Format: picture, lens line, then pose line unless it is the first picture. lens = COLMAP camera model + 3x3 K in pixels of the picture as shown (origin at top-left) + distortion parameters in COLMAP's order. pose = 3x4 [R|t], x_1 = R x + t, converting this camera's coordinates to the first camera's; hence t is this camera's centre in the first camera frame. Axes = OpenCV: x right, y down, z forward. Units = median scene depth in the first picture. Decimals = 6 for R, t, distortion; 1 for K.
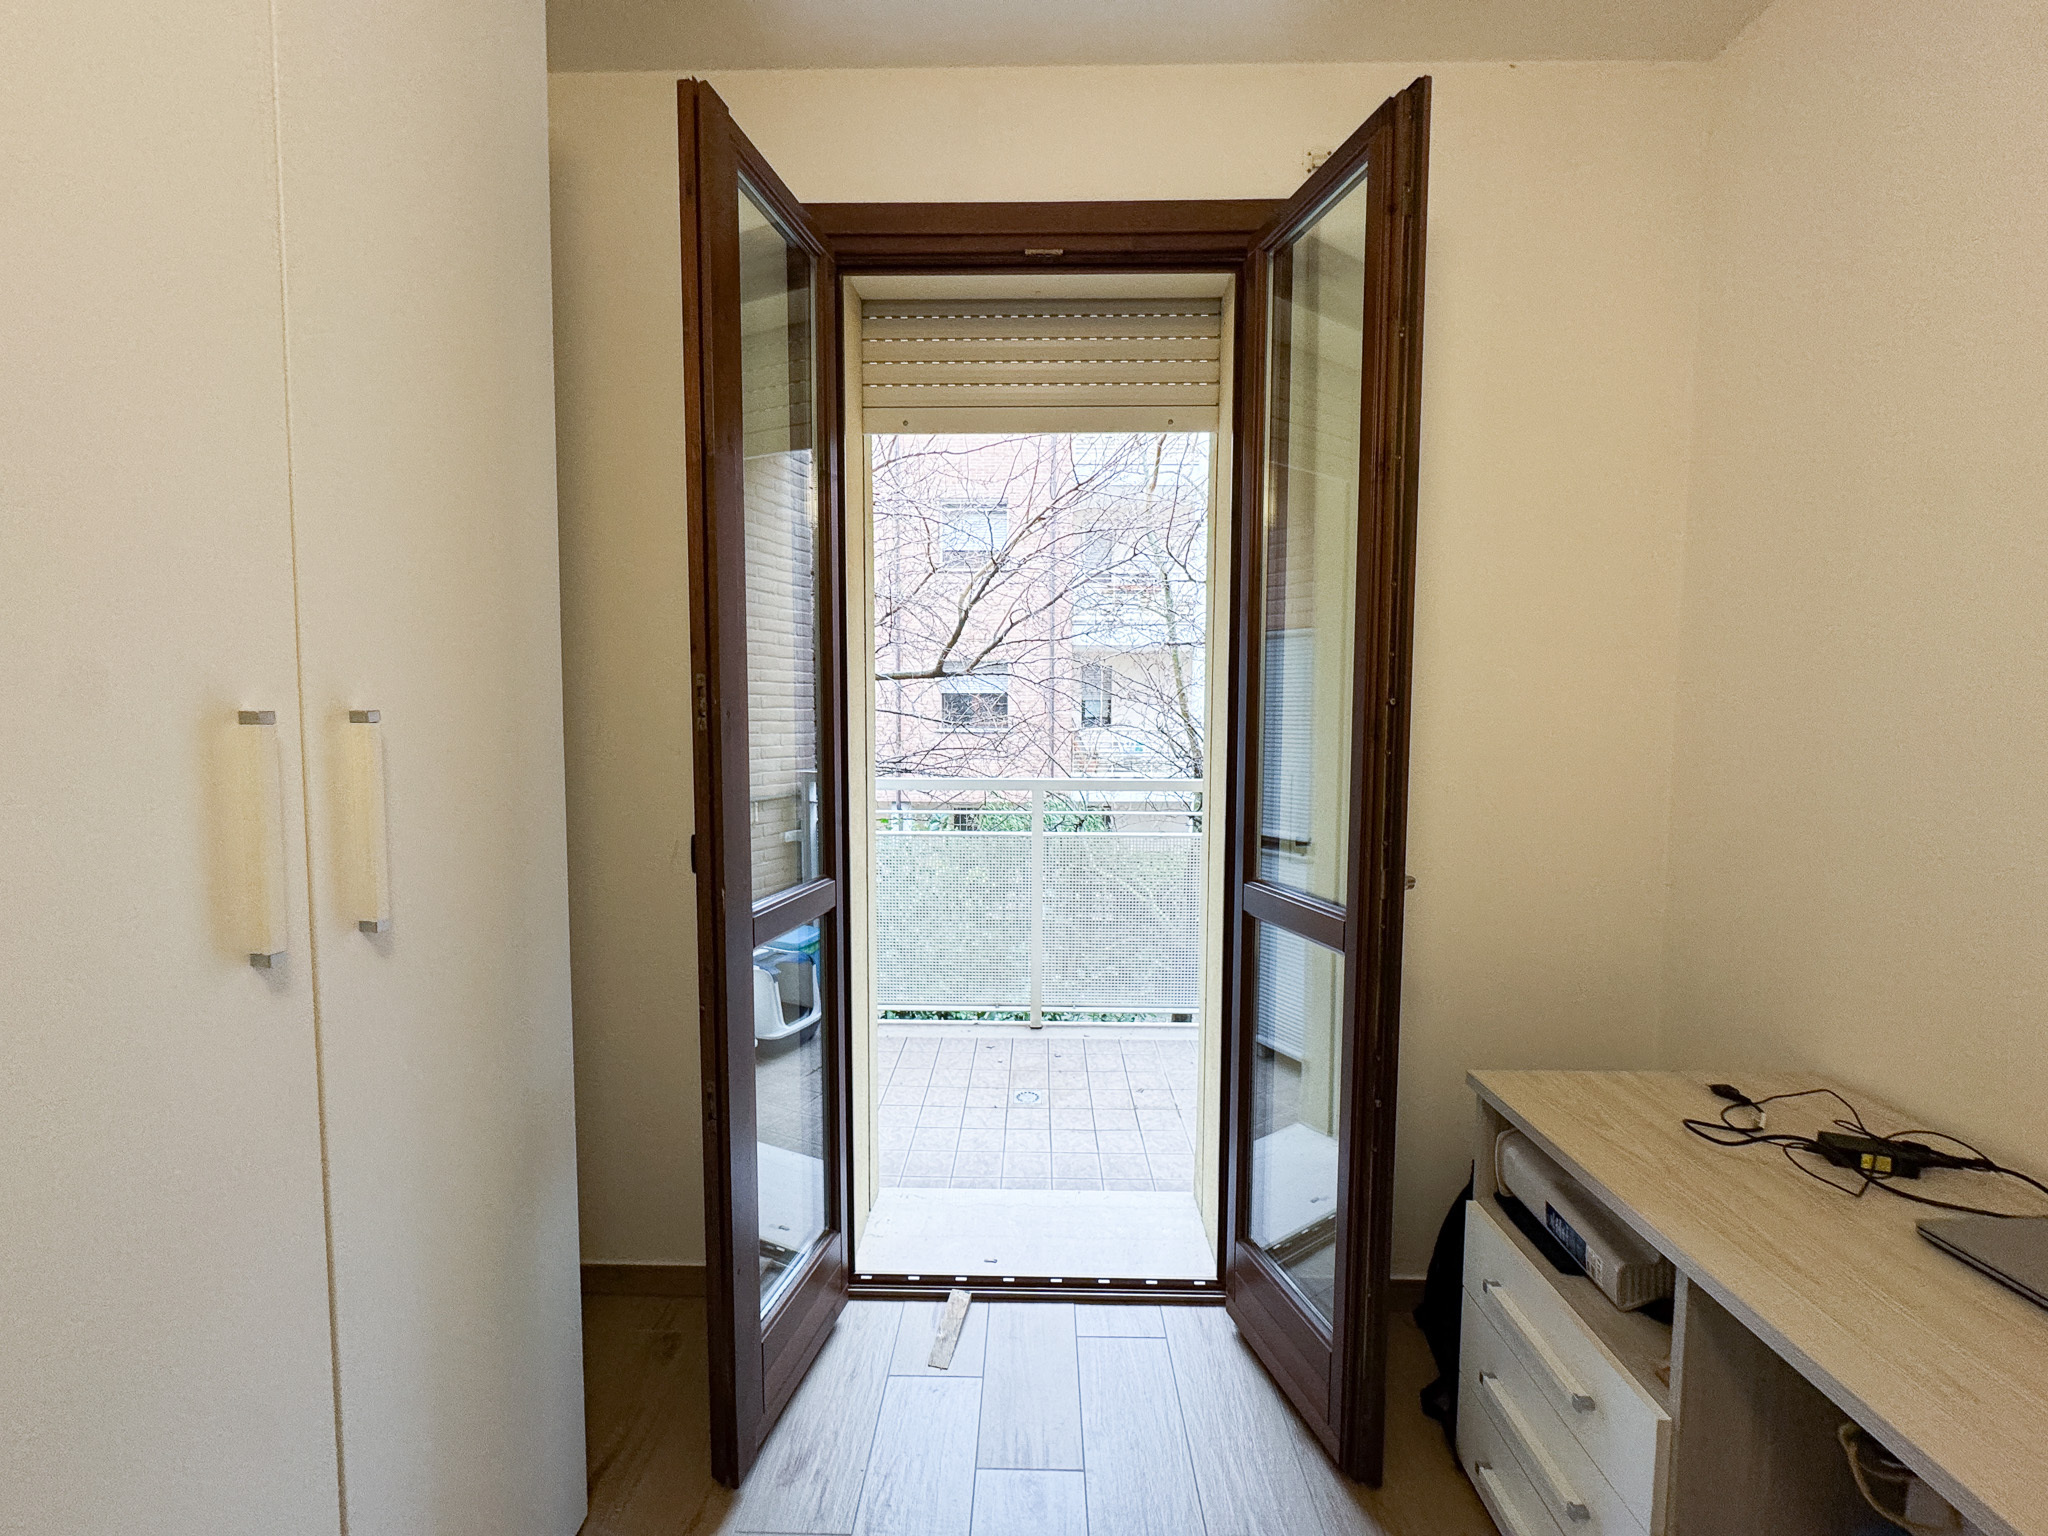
lens RADIAL K [[819.0, 0, 1023.2], [0, 819.0, 770.8], [0, 0, 1]] dist [-0.002954, 0.000283]
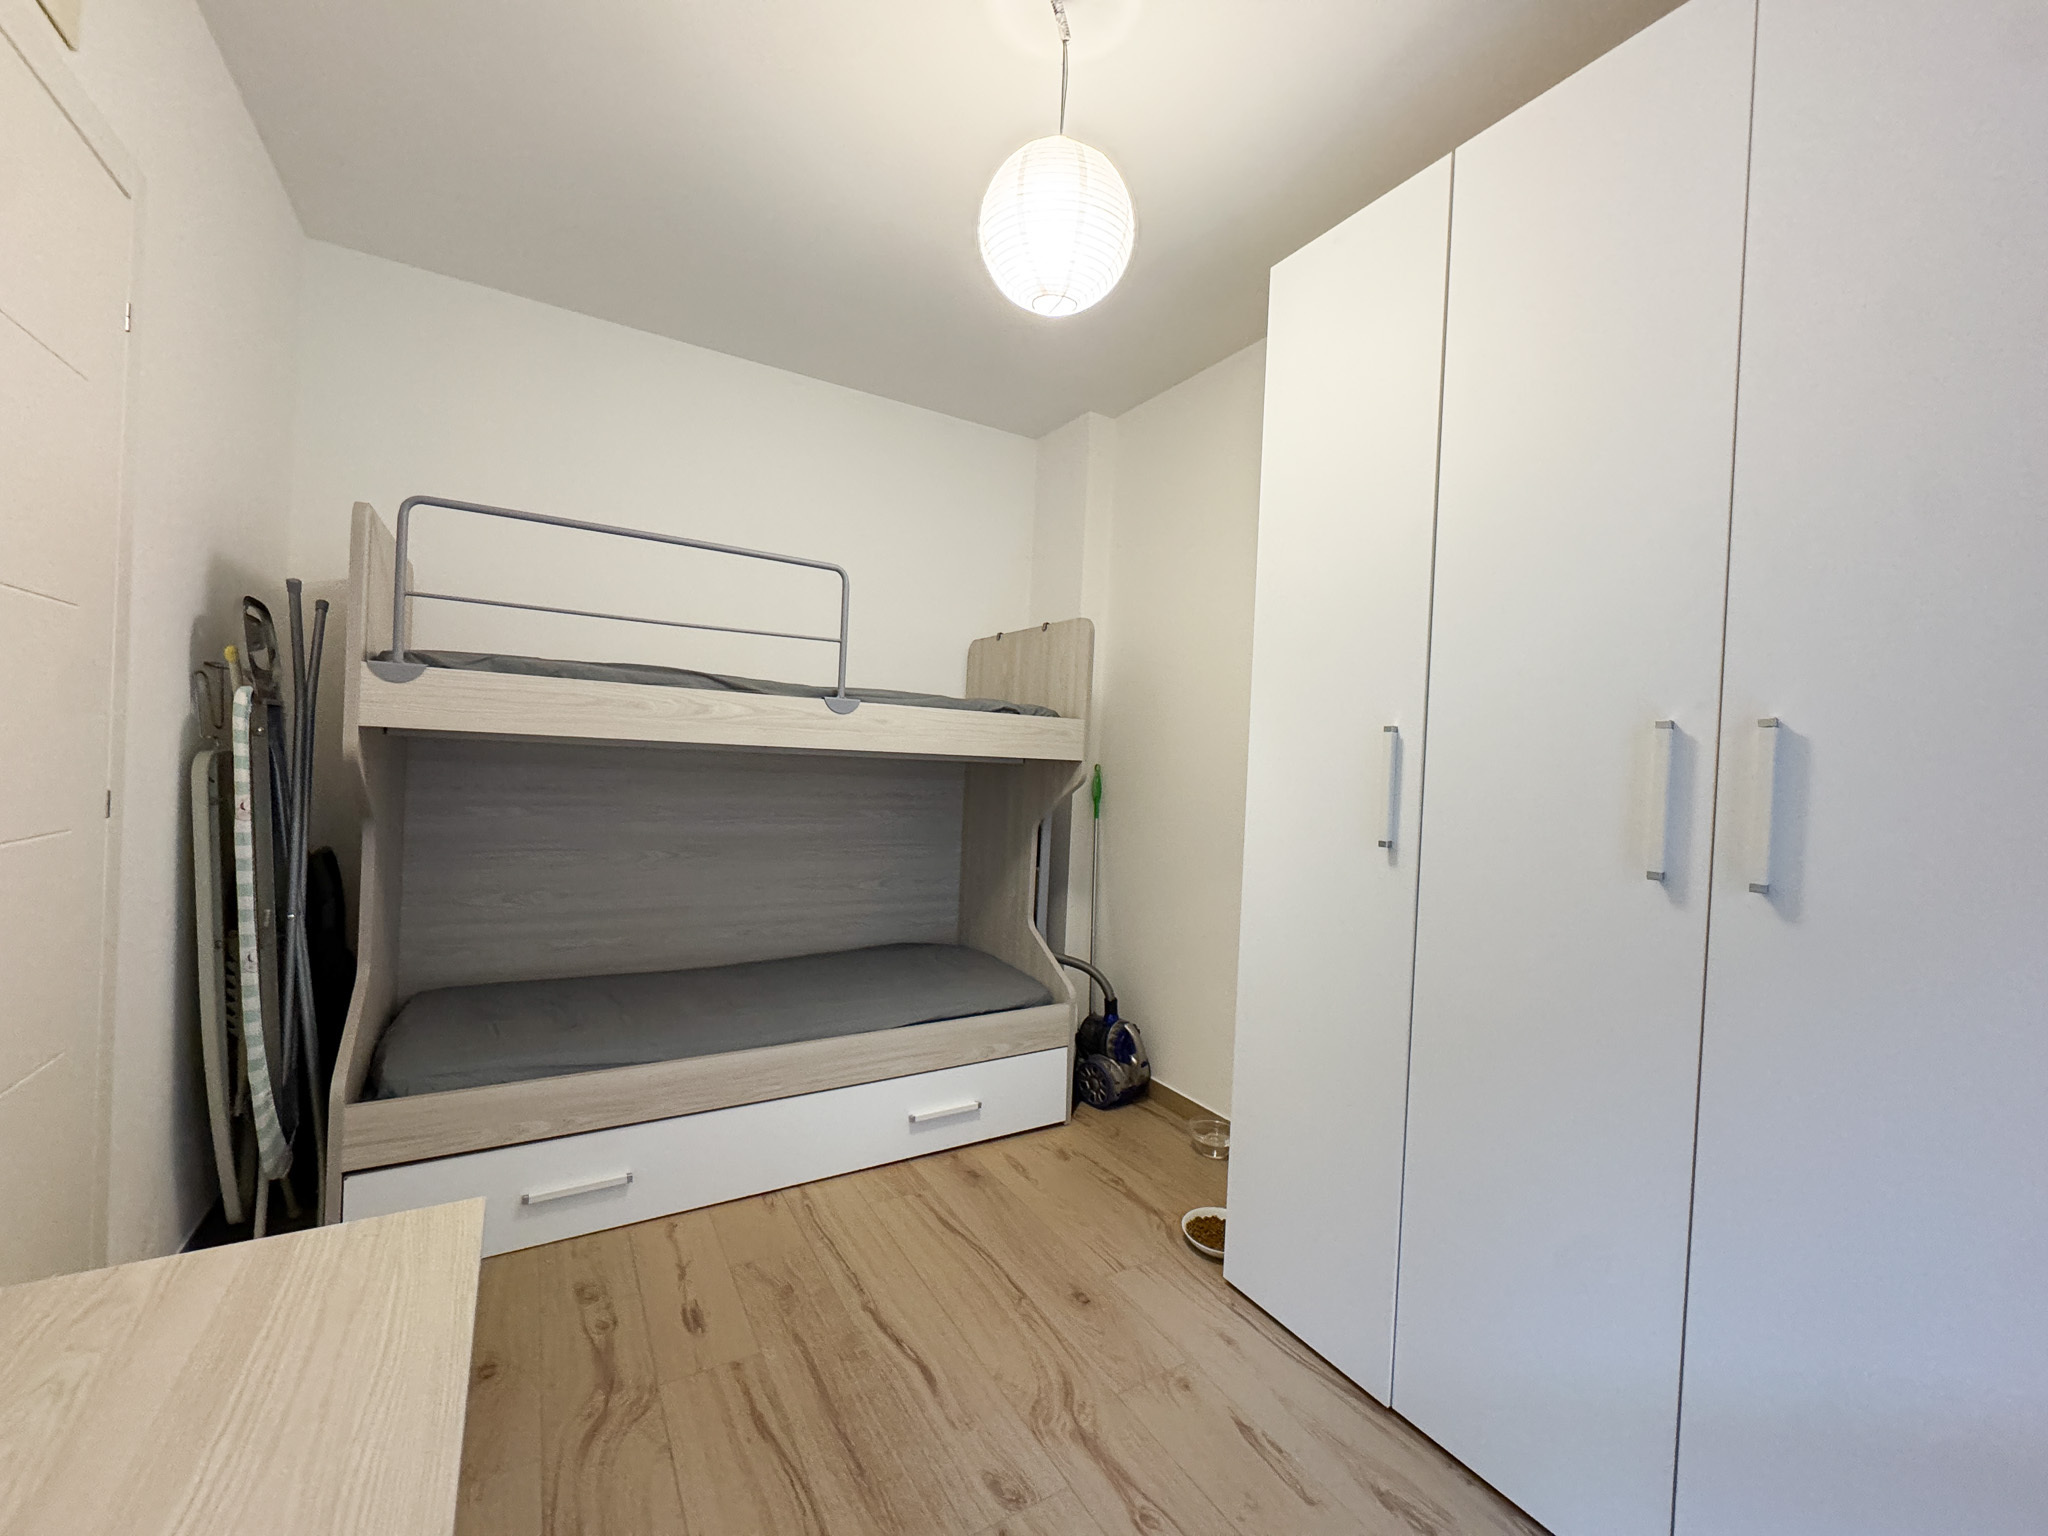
lens RADIAL K [[813.9, 0, 1021.9], [0, 813.9, 775.4], [0, 0, 1]] dist [-0.002087, -0.000167]
pose [[-0.842755, -0.035598, -0.537118, 0.687036], [-0.088423, 0.993412, 0.072900, 0.023795], [0.530985, 0.108930, -0.840351, 1.197606]]
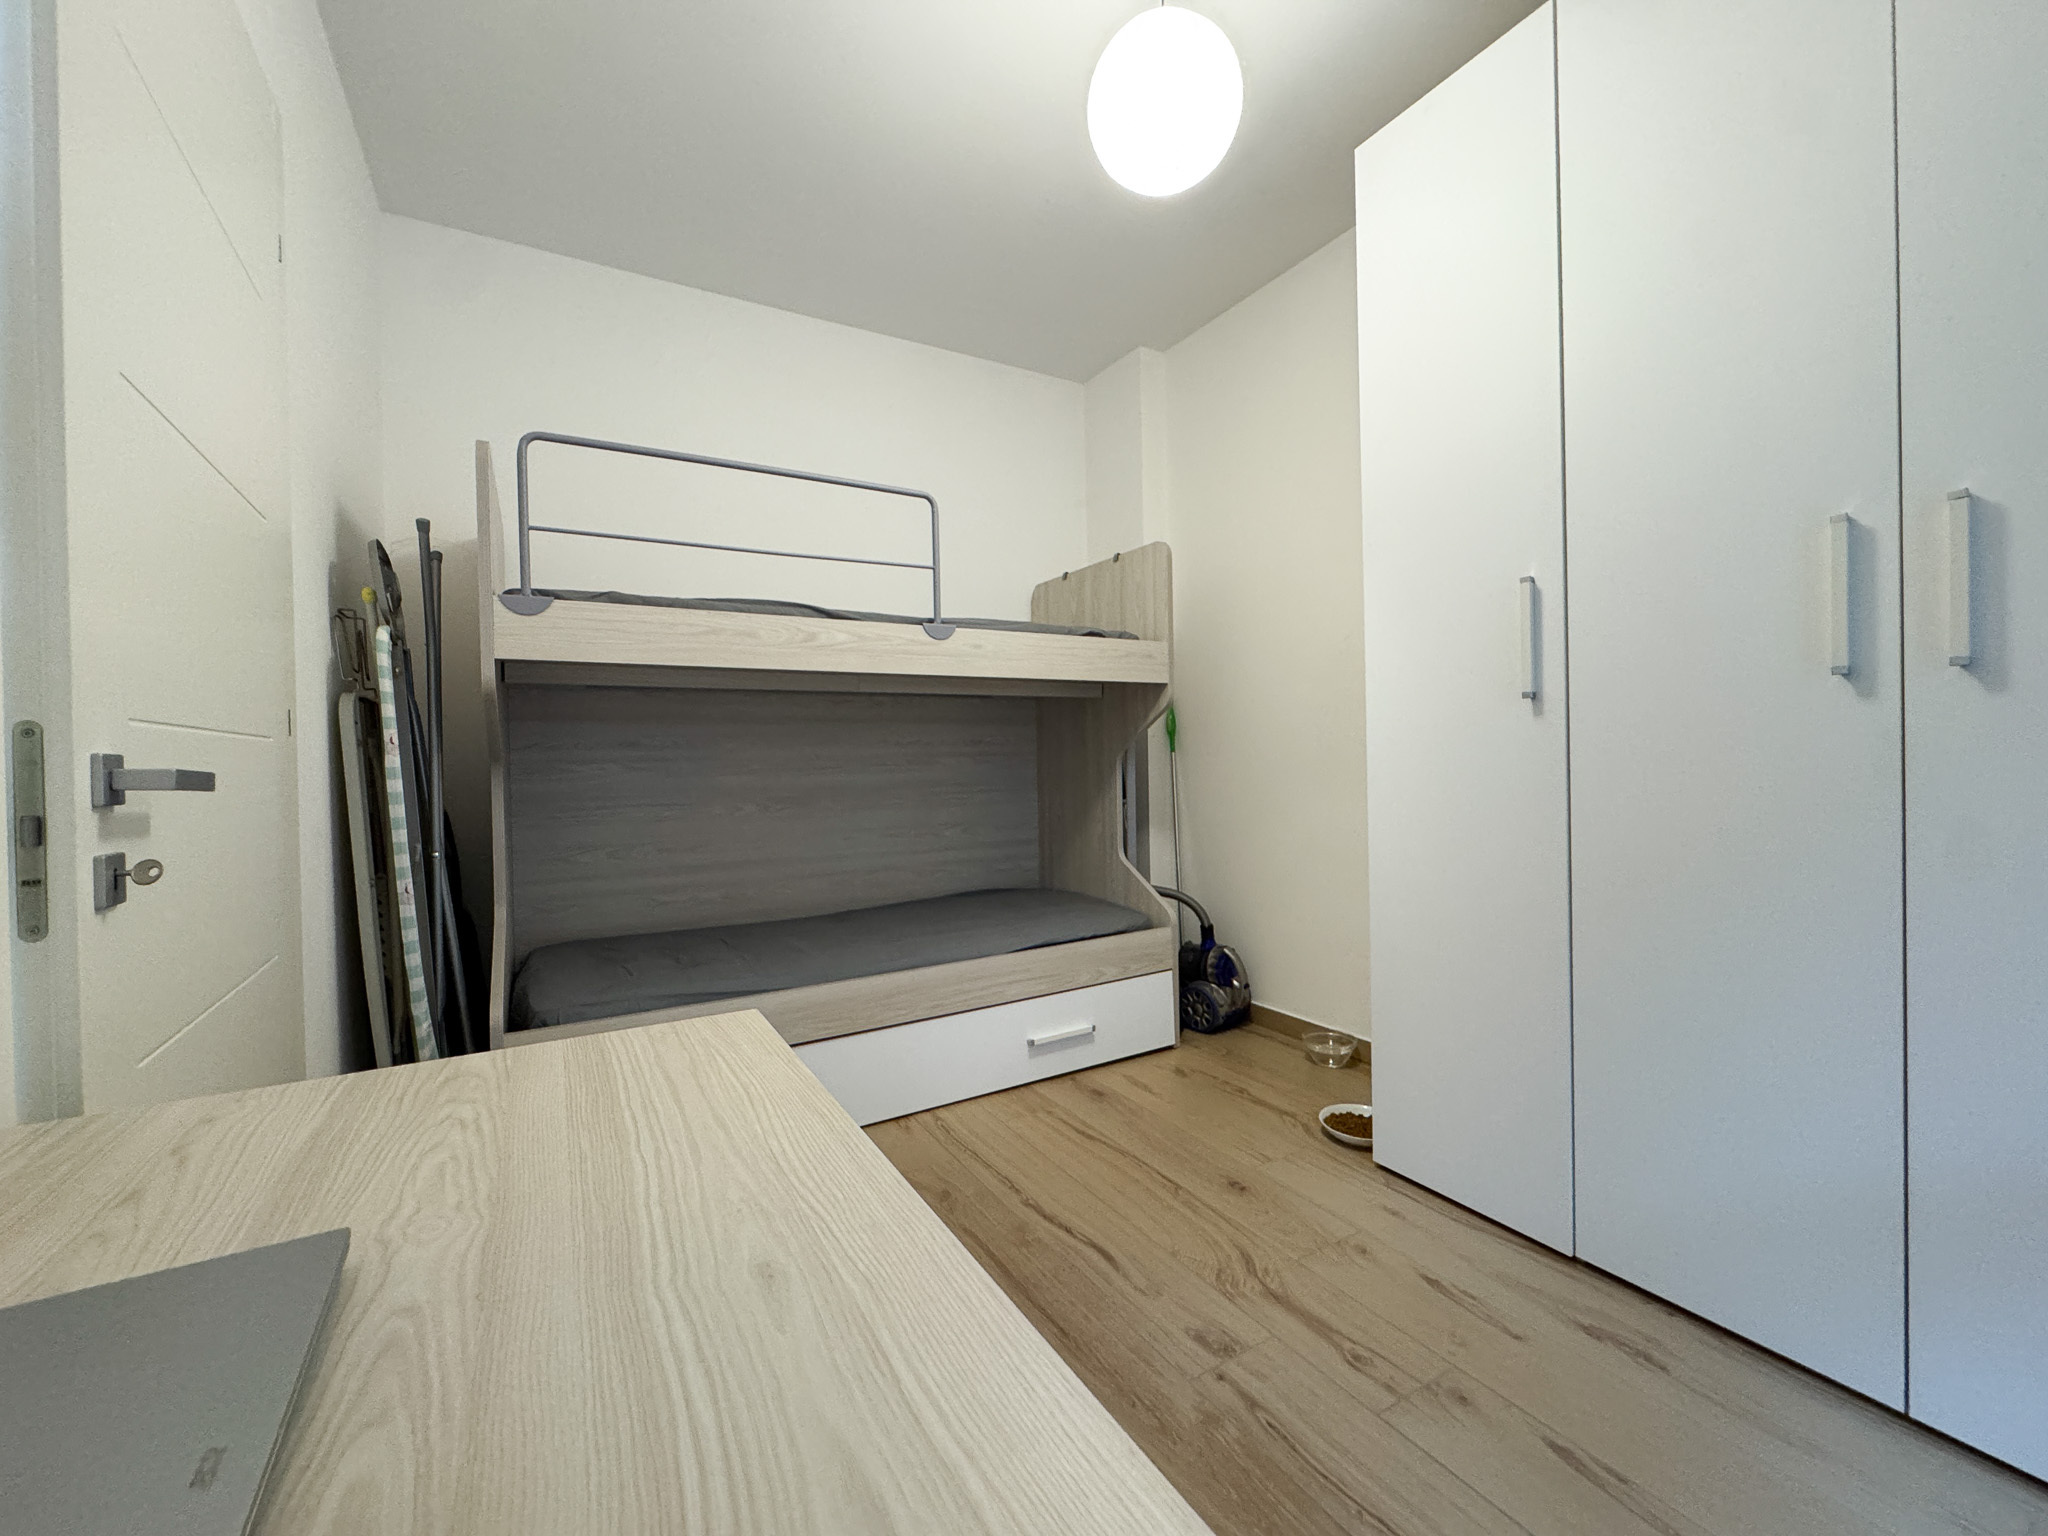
lens RADIAL K [[819.0, 0, 1023.2], [0, 819.0, 770.8], [0, 0, 1]] dist [-0.002954, 0.000283]
pose [[-0.851185, 0.018782, -0.524530, 0.901102], [-0.021714, 0.997244, 0.070945, 0.251495], [0.524417, 0.071777, -0.848431, 1.108002]]
